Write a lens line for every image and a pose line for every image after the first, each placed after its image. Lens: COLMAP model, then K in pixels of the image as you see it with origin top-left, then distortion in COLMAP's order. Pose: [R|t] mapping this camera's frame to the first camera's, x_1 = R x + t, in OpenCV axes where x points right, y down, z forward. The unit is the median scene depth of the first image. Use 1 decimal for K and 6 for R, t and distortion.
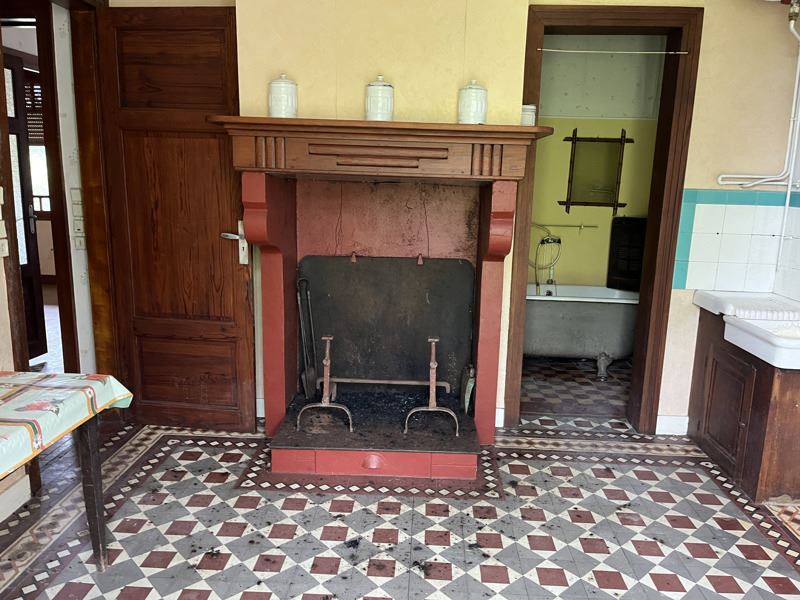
lens RADIAL K [[598.1, 0, 400.9], [0, 598.1, 294.8], [0, 0, 1]] dist [-0.002054, -0.000069]
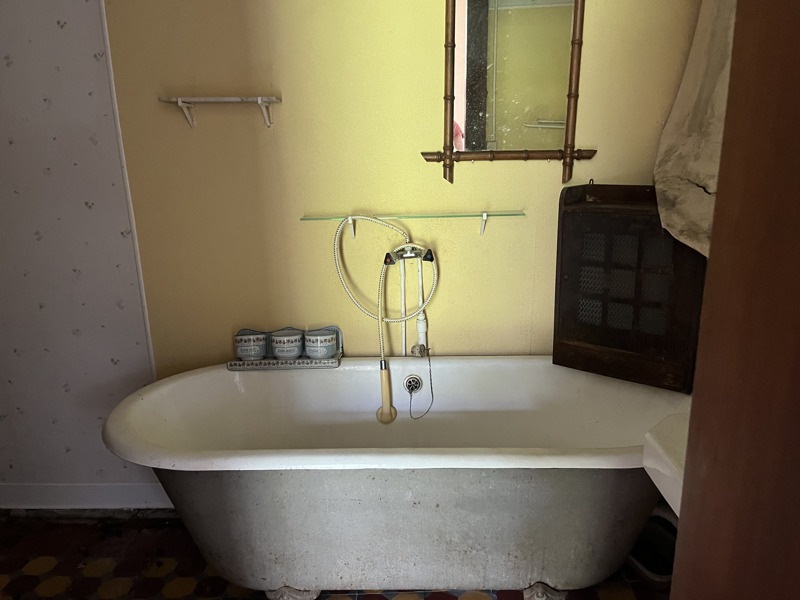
lens RADIAL K [[598.1, 0, 398.0], [0, 598.1, 305.0], [0, 0, 1]] dist [-0.002054, -0.000069]
pose [[0.998306, -0.052320, 0.025442, 0.231671], [0.050343, 0.996062, 0.072977, -0.086356], [-0.029160, -0.071572, 0.997009, 0.604478]]
